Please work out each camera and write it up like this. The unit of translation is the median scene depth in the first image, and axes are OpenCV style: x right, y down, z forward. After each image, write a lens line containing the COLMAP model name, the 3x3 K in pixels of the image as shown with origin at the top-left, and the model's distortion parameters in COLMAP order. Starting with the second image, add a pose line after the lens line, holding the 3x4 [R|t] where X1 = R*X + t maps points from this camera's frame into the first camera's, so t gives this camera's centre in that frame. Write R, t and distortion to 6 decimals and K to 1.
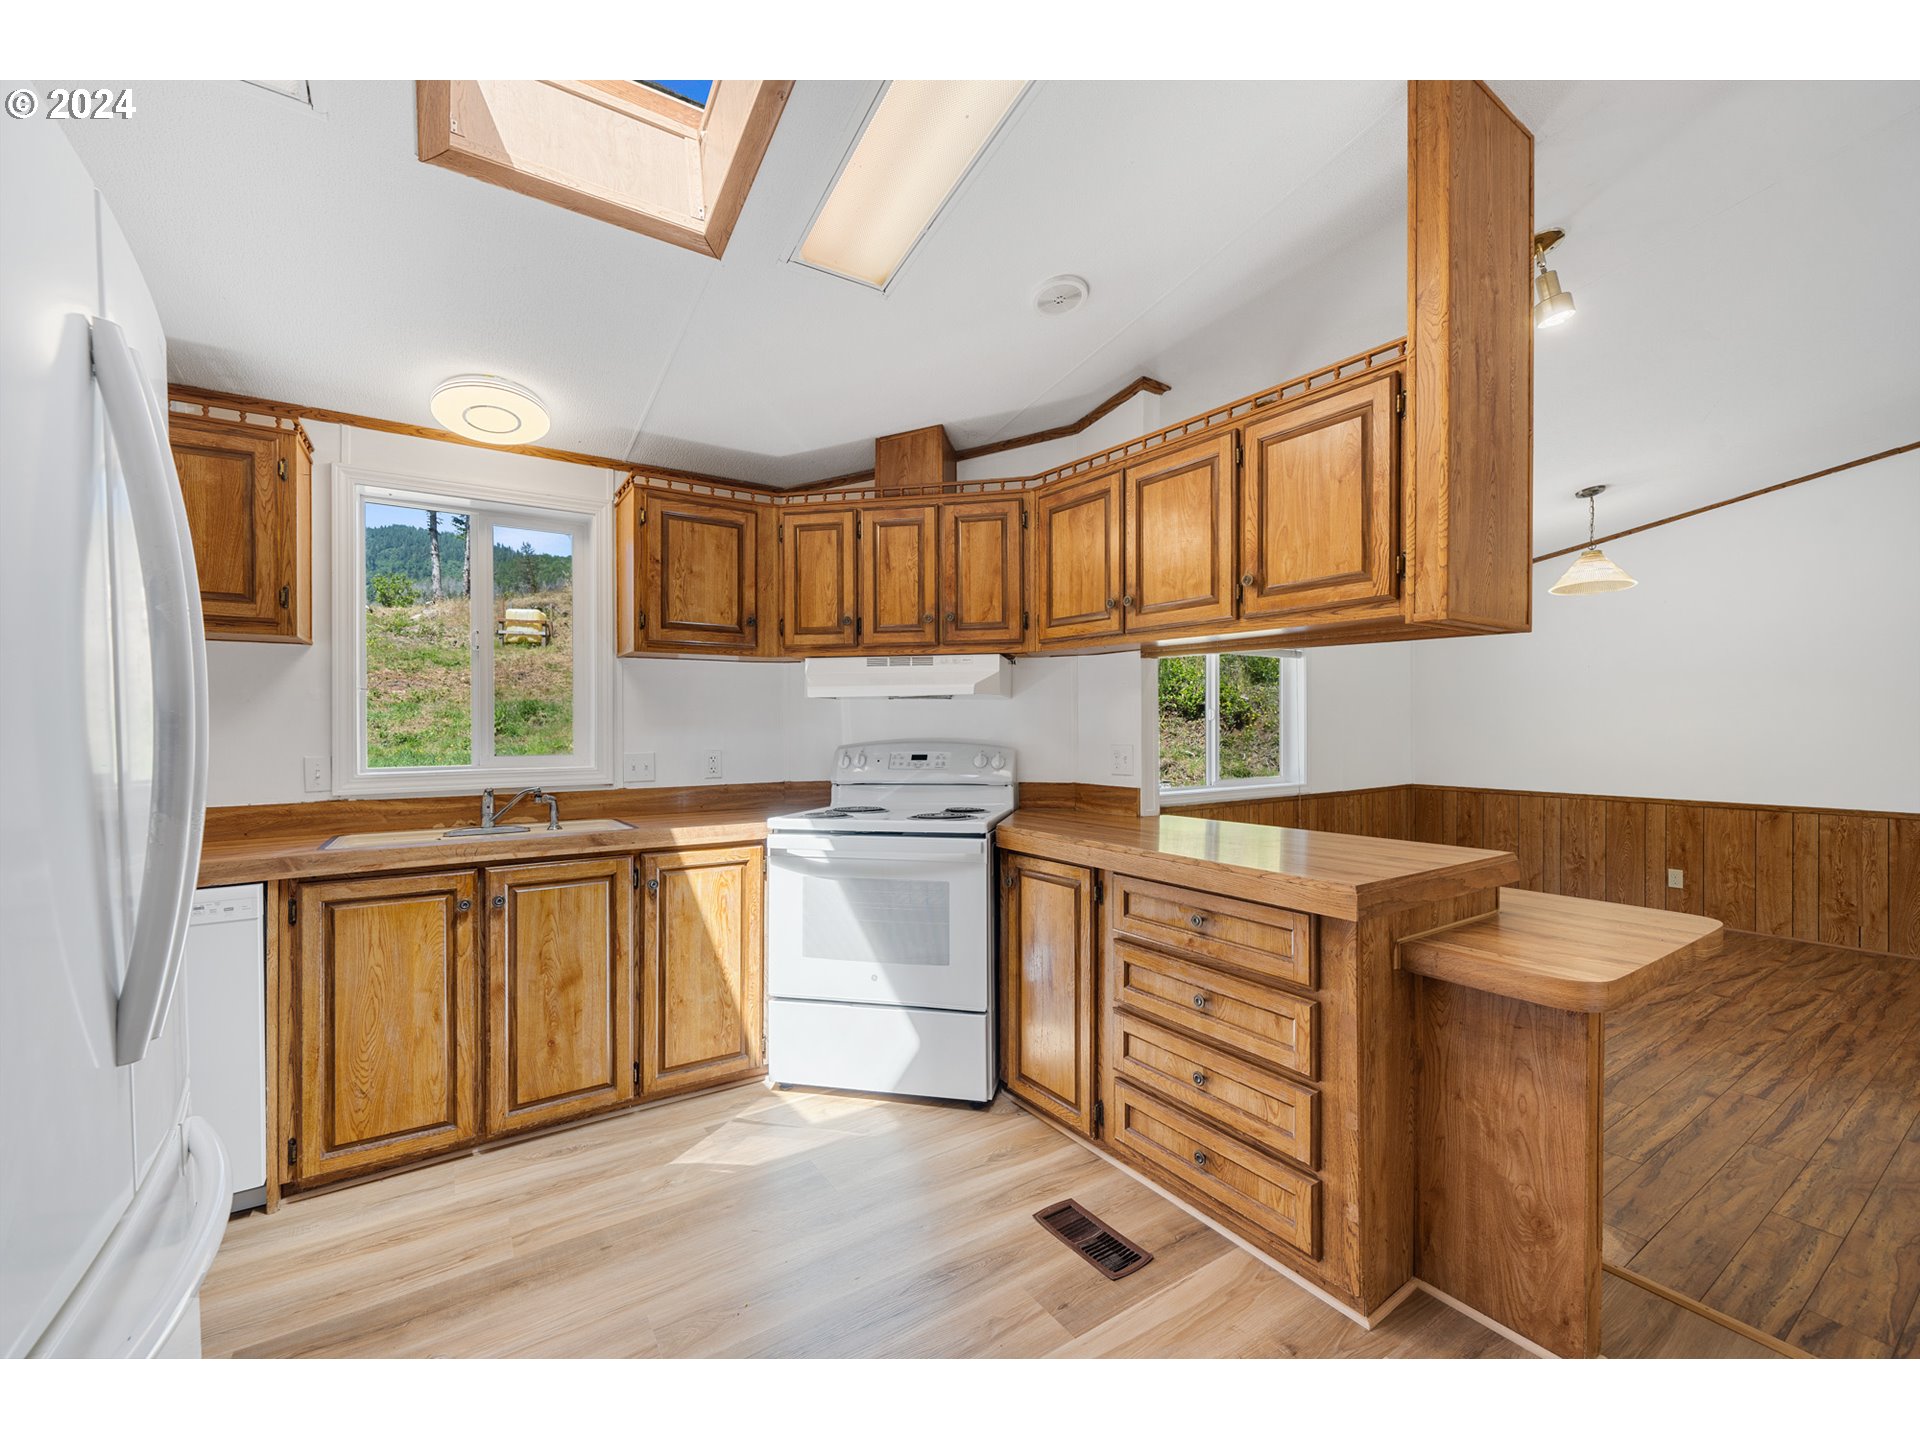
lens RADIAL K [[773.4, 0, 962.3], [0, 773.4, 729.1], [0, 0, 1]] dist [0.000161, 0.000149]
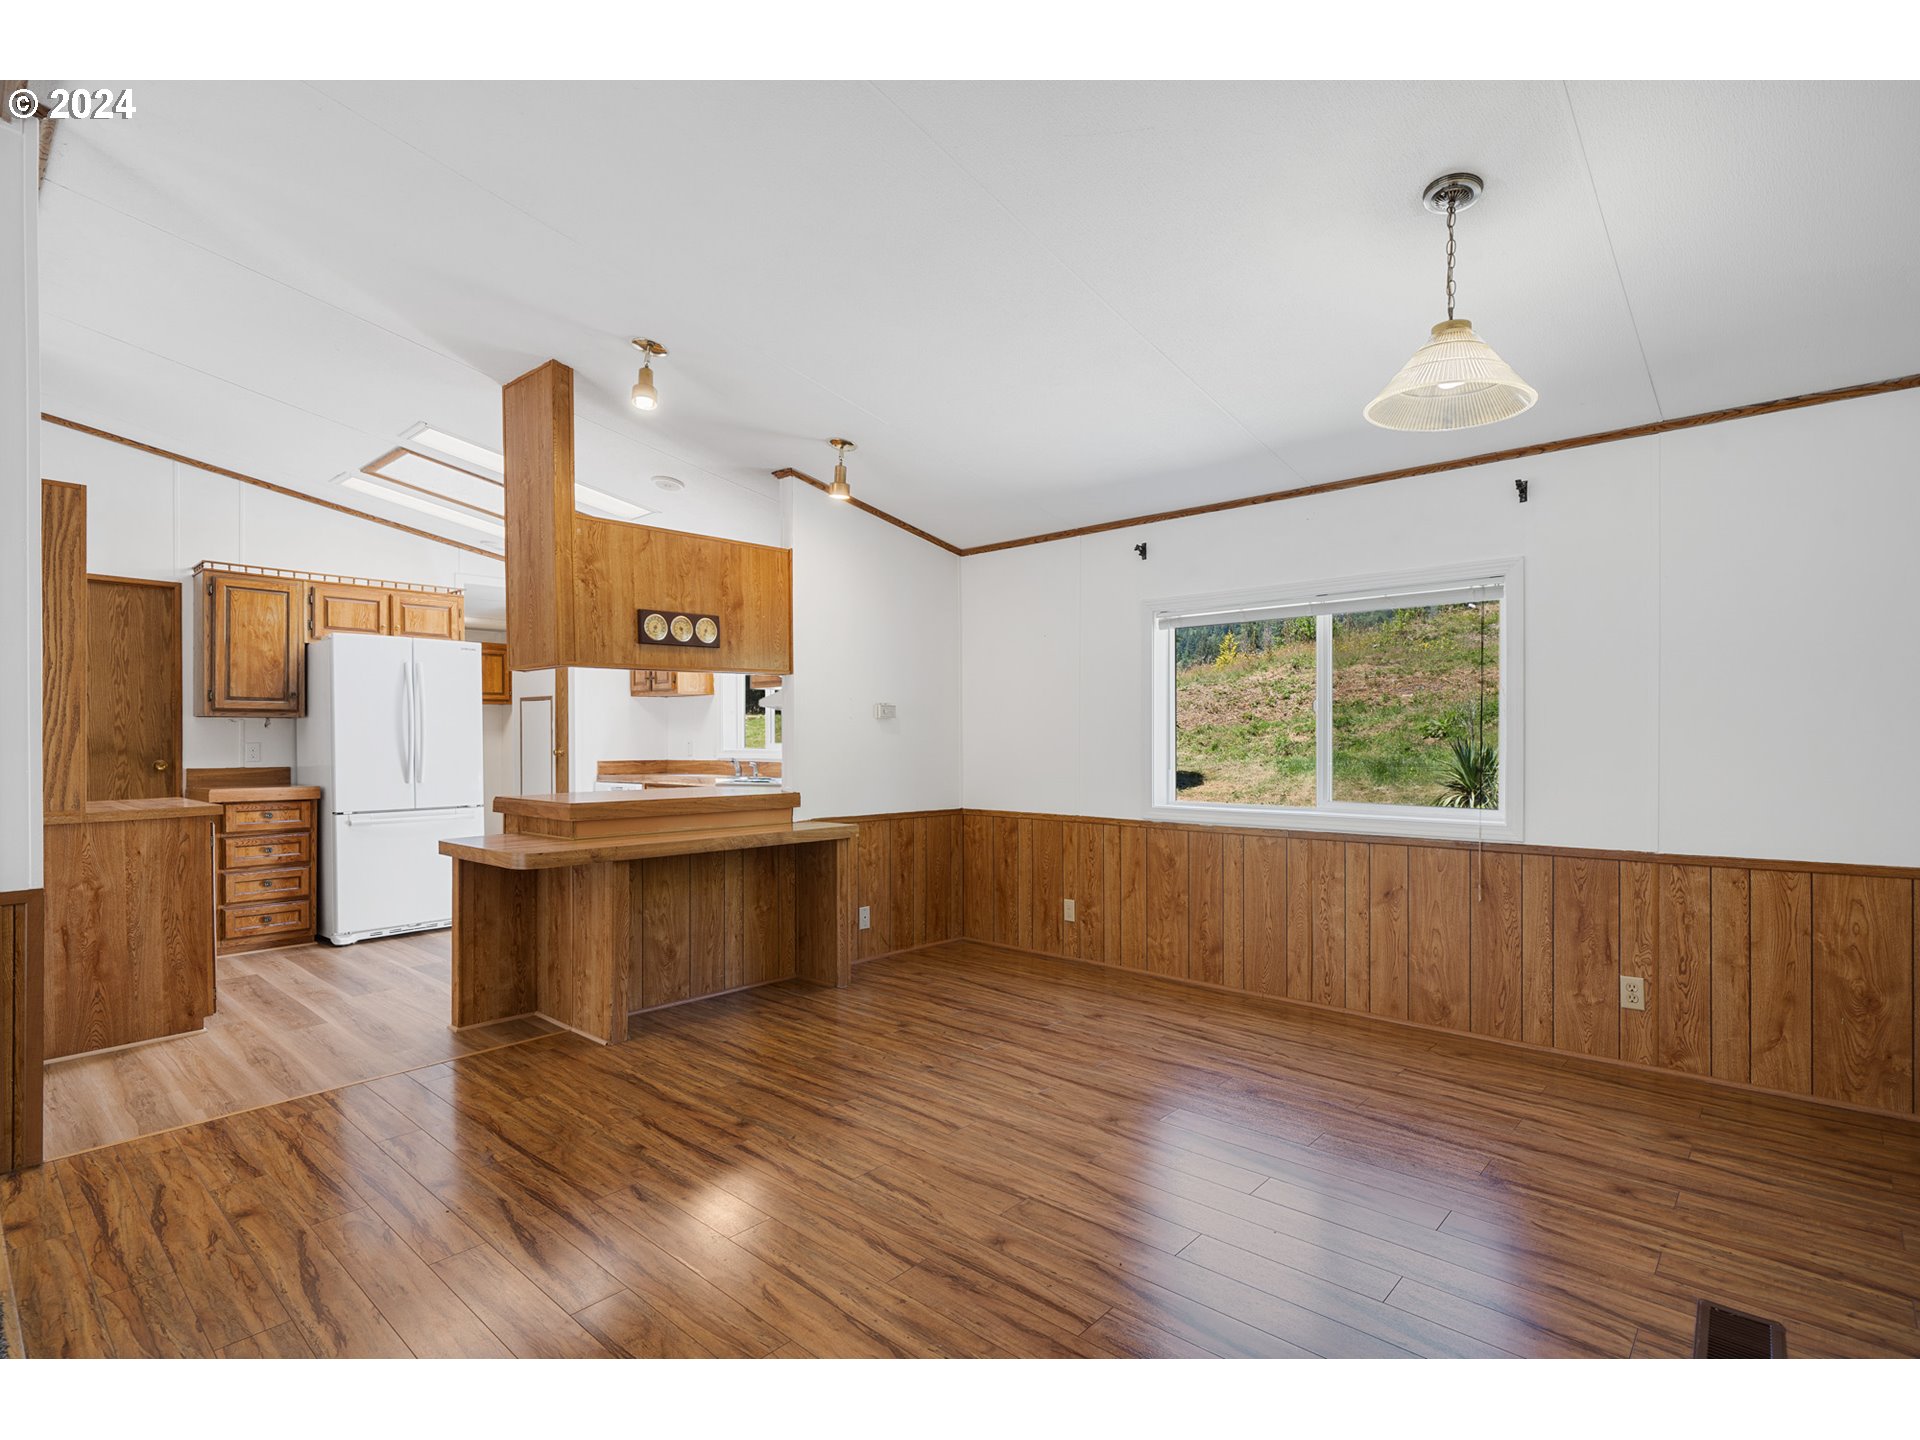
lens RADIAL K [[932.3, 0, 967.1], [0, 932.3, 743.5], [0, 0, 1]] dist [-0.000236, 0.000096]
pose [[0.263503, 0.008621, -0.964620, 2.138319], [-0.000120, 0.999960, 0.008904, 0.015645], [0.964658, -0.002231, 0.263494, 0.989808]]
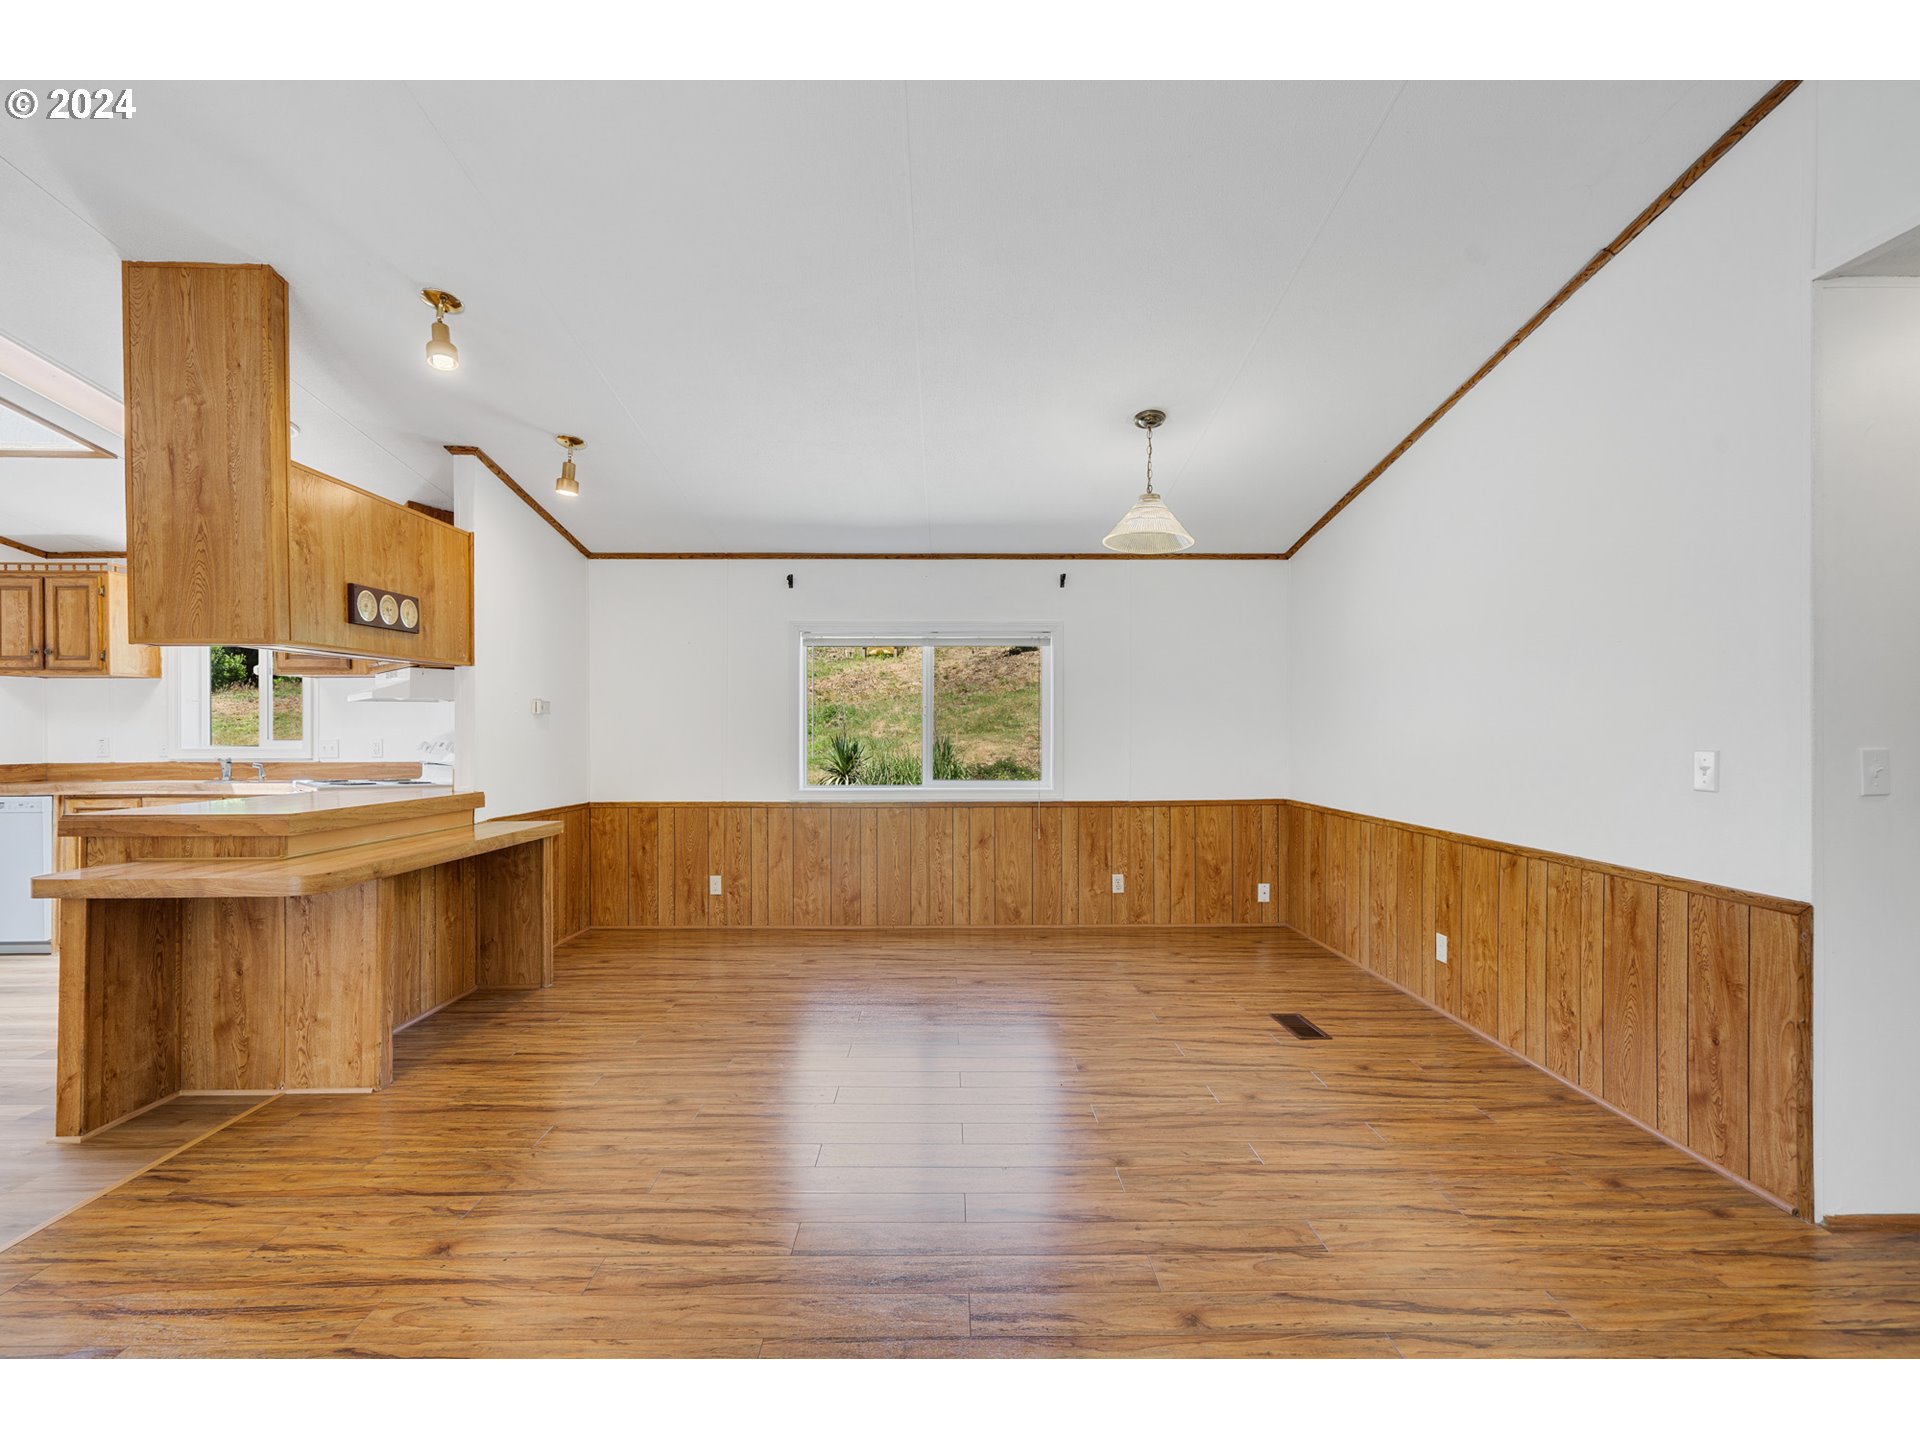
lens RADIAL K [[829.4, 0, 959.2], [0, 829.4, 732.4], [0, 0, 1]] dist [-0.000725, -0.000204]
pose [[0.846908, 0.003356, -0.531730, 1.853181], [-0.003748, 0.999993, 0.000342, 0.014294], [0.531727, 0.001703, 0.846914, 0.326073]]
